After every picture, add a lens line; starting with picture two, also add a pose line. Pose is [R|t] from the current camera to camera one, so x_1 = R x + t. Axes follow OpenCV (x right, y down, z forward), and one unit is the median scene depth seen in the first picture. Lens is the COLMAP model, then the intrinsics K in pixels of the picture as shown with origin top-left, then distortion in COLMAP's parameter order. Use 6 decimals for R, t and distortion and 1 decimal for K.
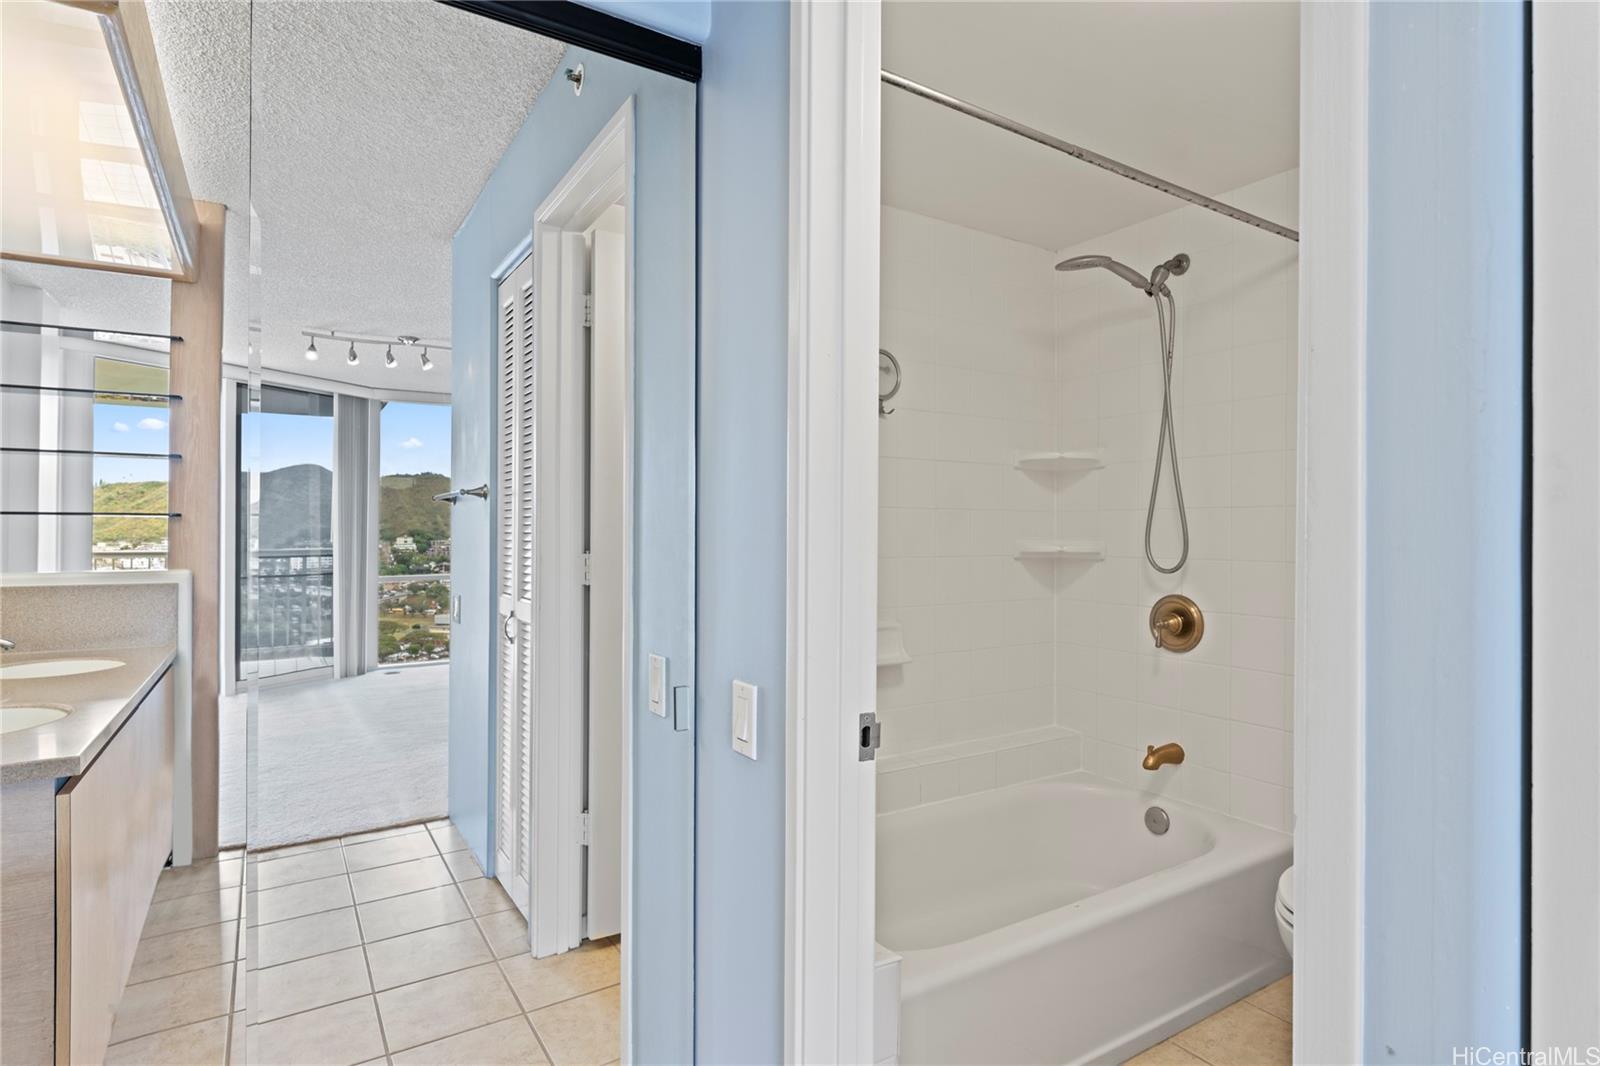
lens RADIAL K [[827.7, 0, 804.6], [0, 827.7, 528.9], [0, 0, 1]] dist [-0.048633, -0.001697]
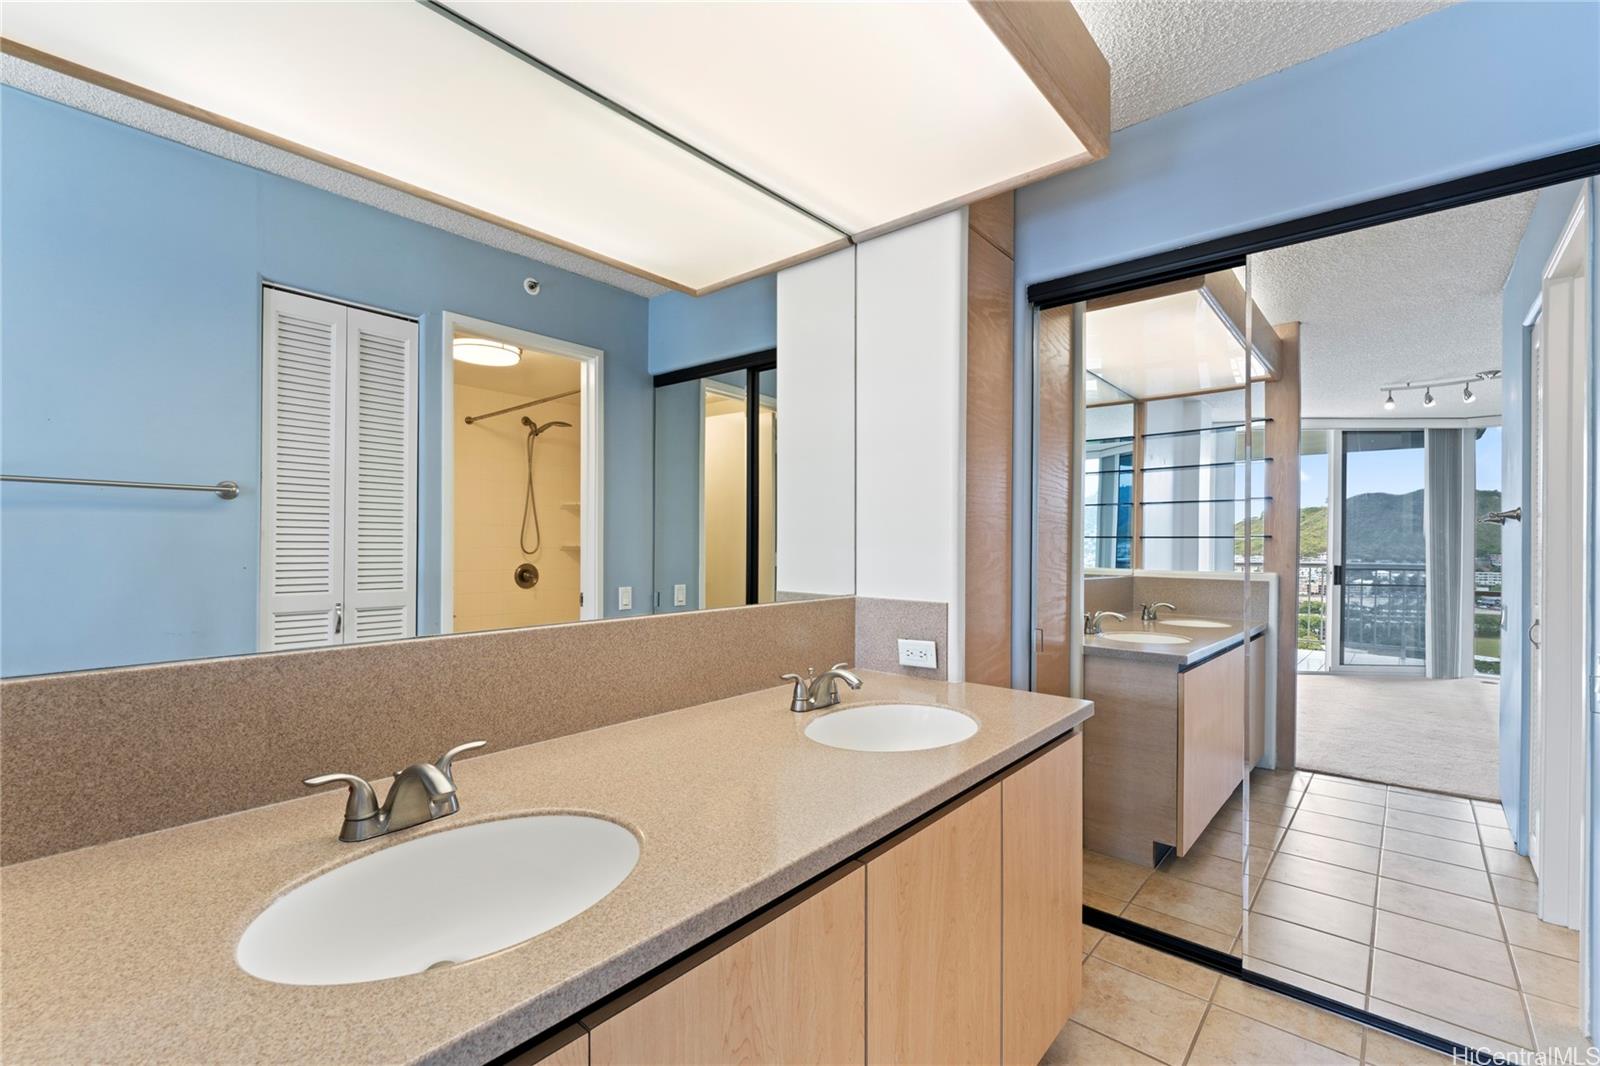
lens RADIAL K [[682.1, 0, 808.6], [0, 682.1, 542.4], [0, 0, 1]] dist [0.003226, 0.000212]
pose [[0.262826, -0.005072, -0.964830, 0.162992], [-0.001528, 0.999983, -0.005673, 0.000832], [0.964842, 0.002965, 0.262814, -0.124295]]
